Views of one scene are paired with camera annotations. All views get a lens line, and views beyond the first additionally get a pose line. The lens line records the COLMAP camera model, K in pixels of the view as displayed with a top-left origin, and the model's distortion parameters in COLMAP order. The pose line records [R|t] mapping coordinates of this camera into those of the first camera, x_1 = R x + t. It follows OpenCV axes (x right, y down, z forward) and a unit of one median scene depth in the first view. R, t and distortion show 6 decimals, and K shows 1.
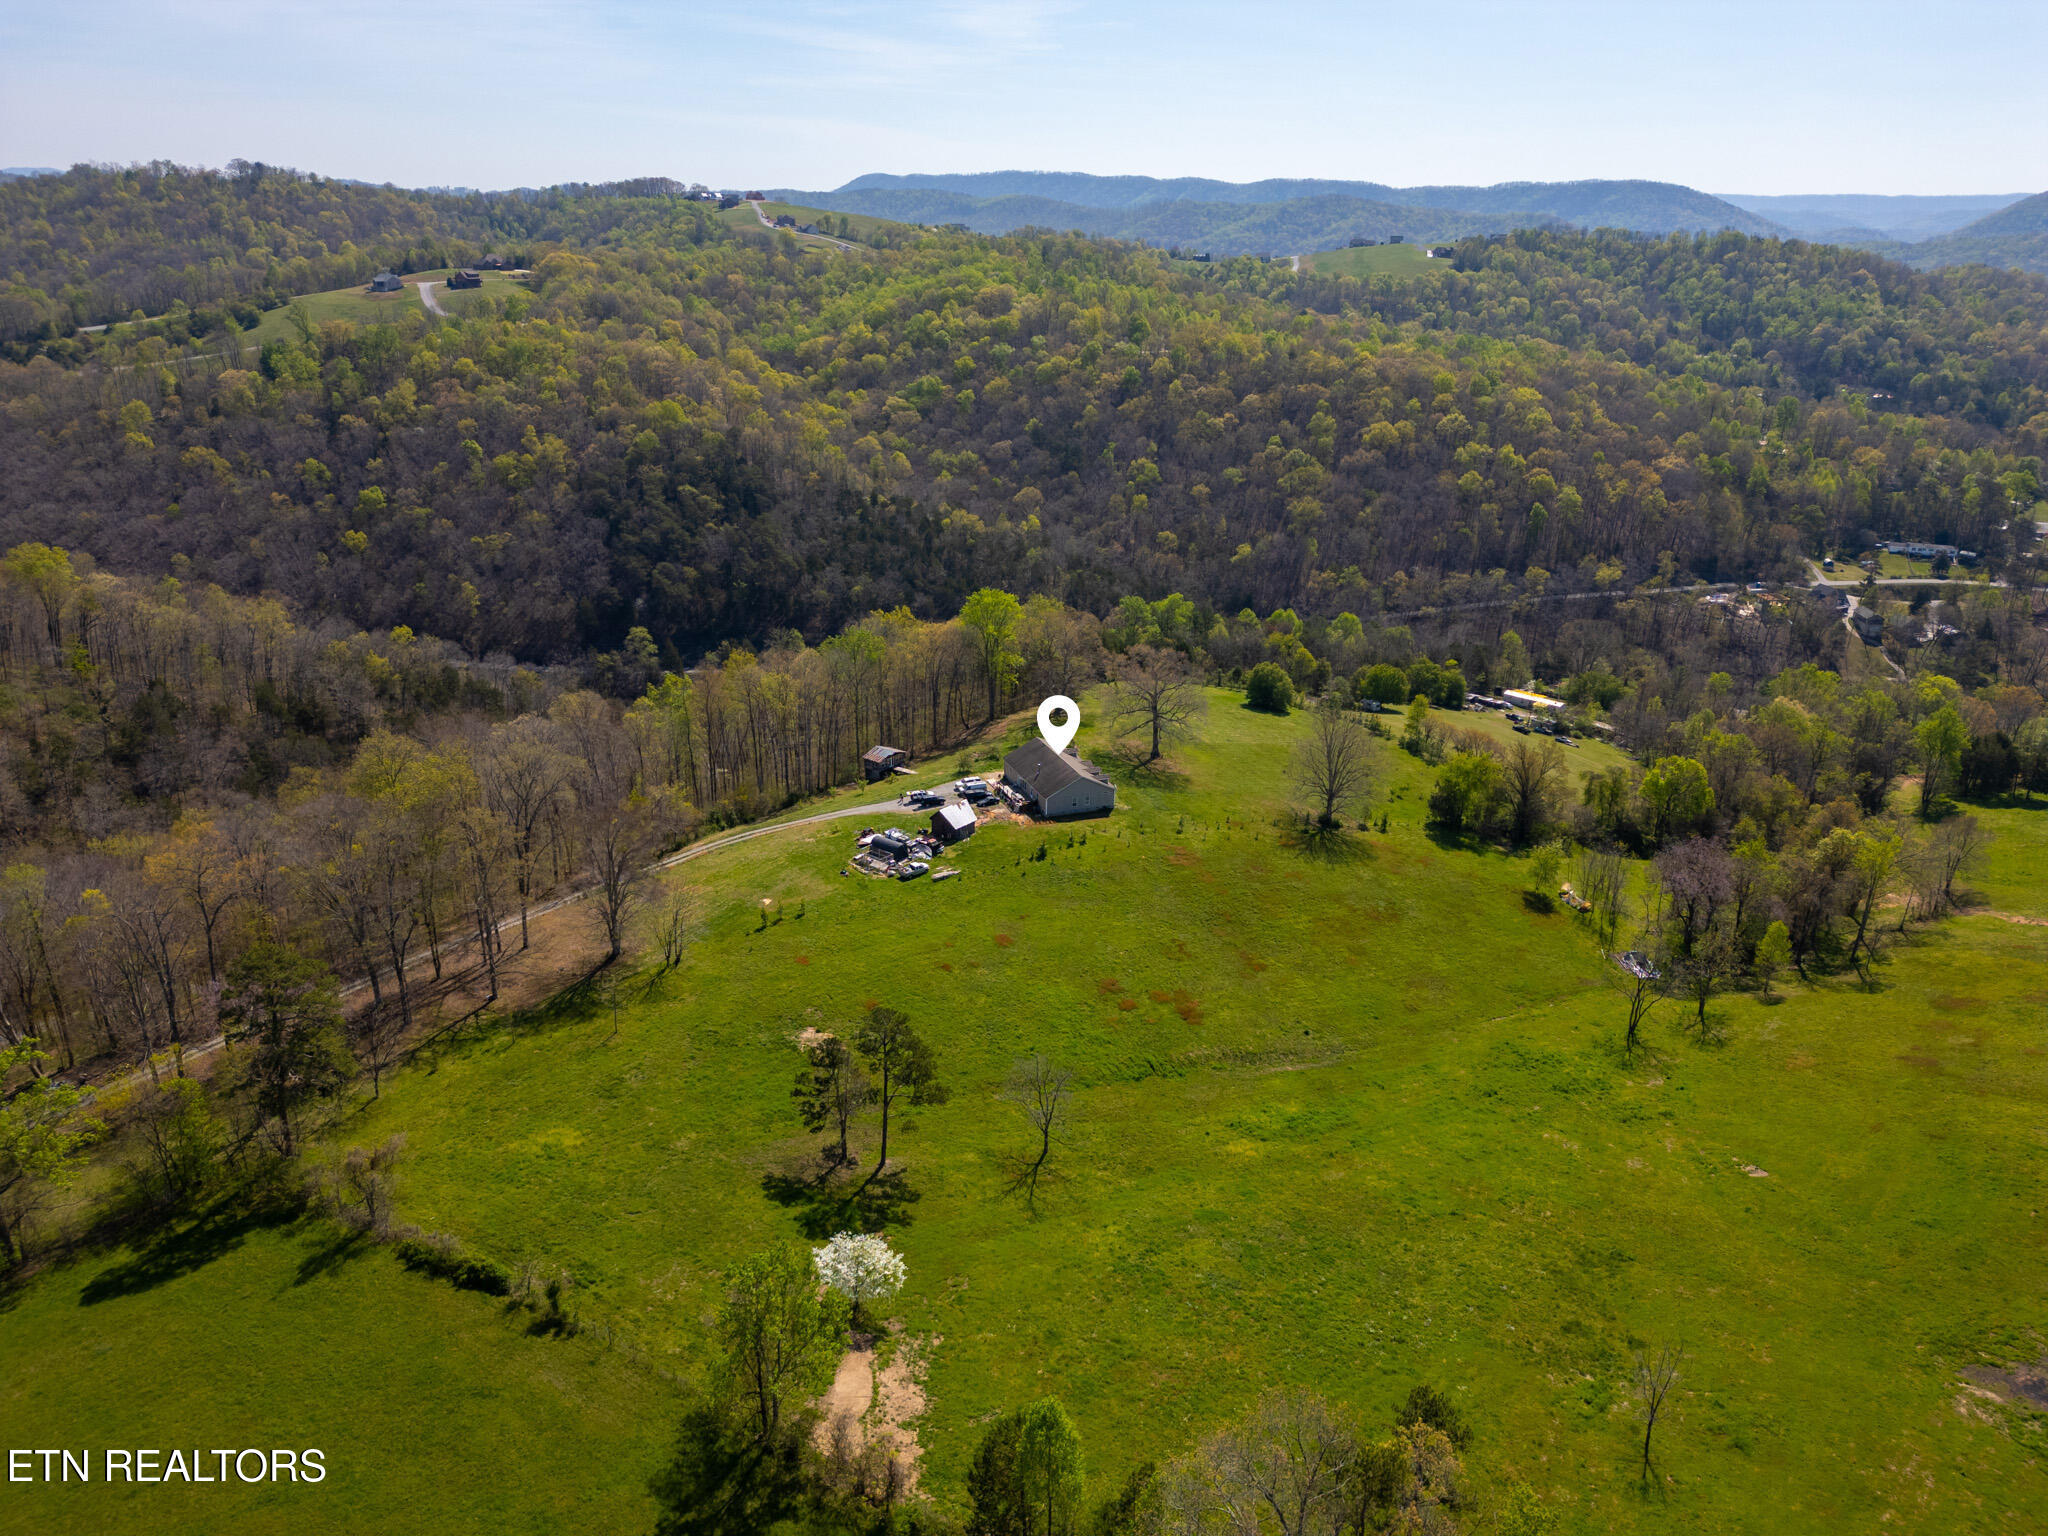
lens RADIAL K [[1430.0, 0, 1036.6], [0, 1430.0, 768.0], [0, 0, 1]] dist [0.091702, -0.102459]
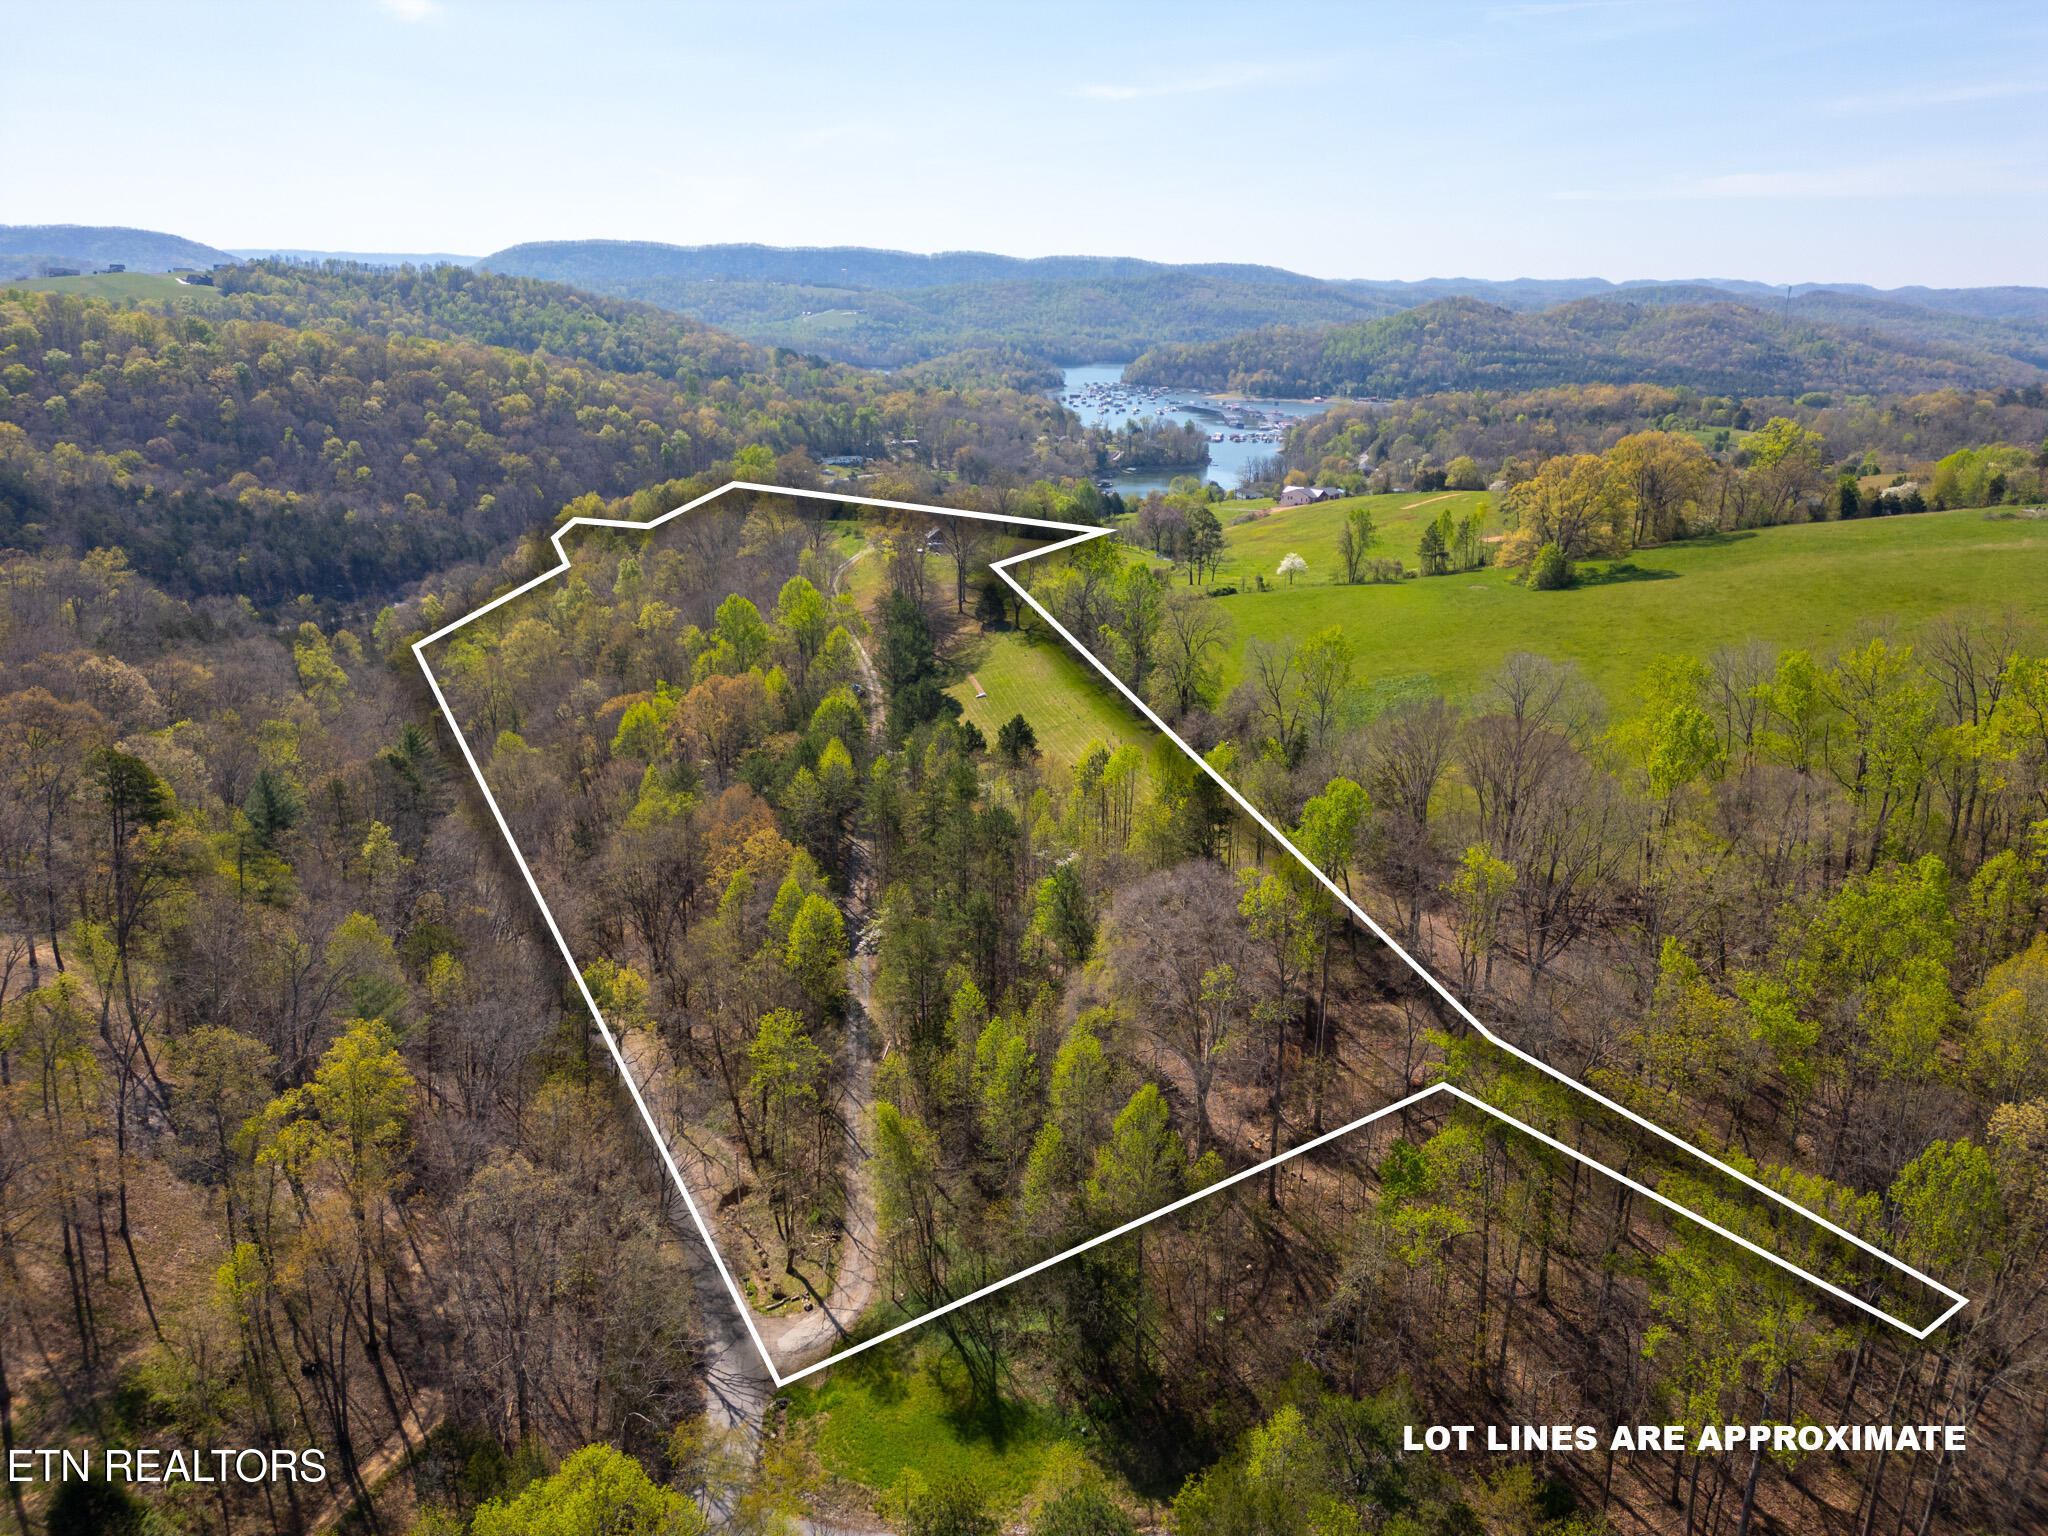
lens RADIAL K [[1435.9, 0, 1035.7], [0, 1435.9, 767.9], [0, 0, 1]] dist [0.061828, -0.053609]
pose [[0.586193, -0.259930, 0.767342, -0.454785], [0.286685, 0.952405, 0.103612, 0.051474], [-0.757753, 0.159249, 0.632812, -0.046929]]
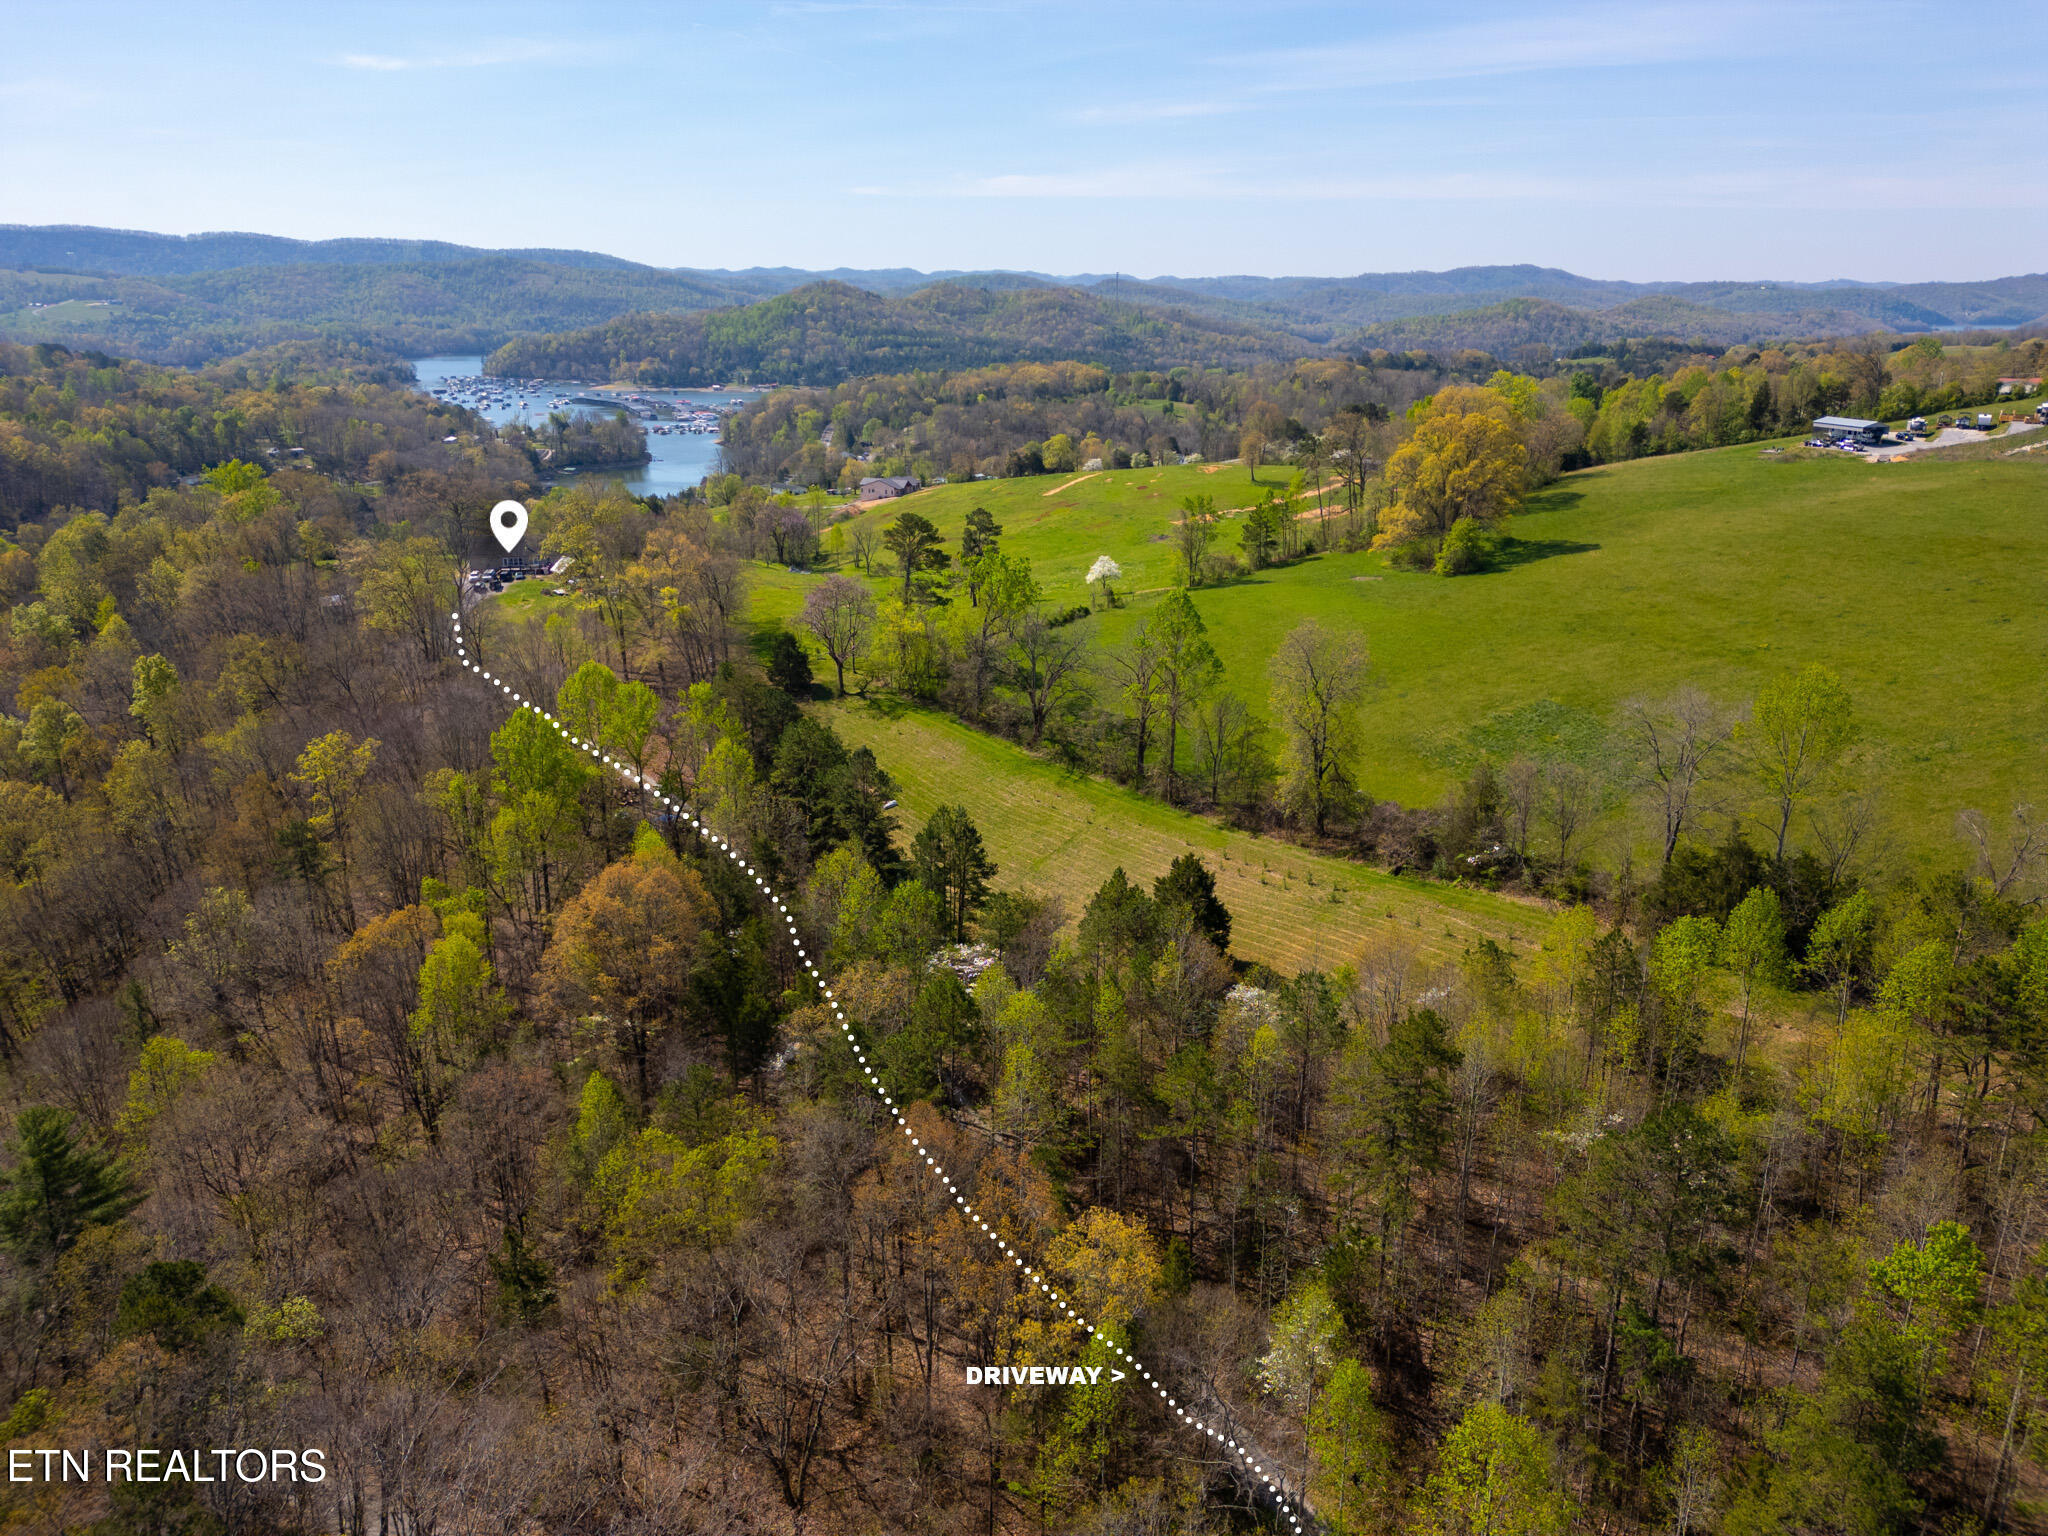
lens RADIAL K [[1437.5, 0, 1037.4], [0, 1437.5, 760.0], [0, 0, 1]] dist [0.067908, -0.070602]
pose [[0.182215, -0.317596, 0.930554, -0.398362], [0.351700, 0.904837, 0.239951, 0.008484], [-0.918207, 0.283553, 0.276573, 0.104278]]
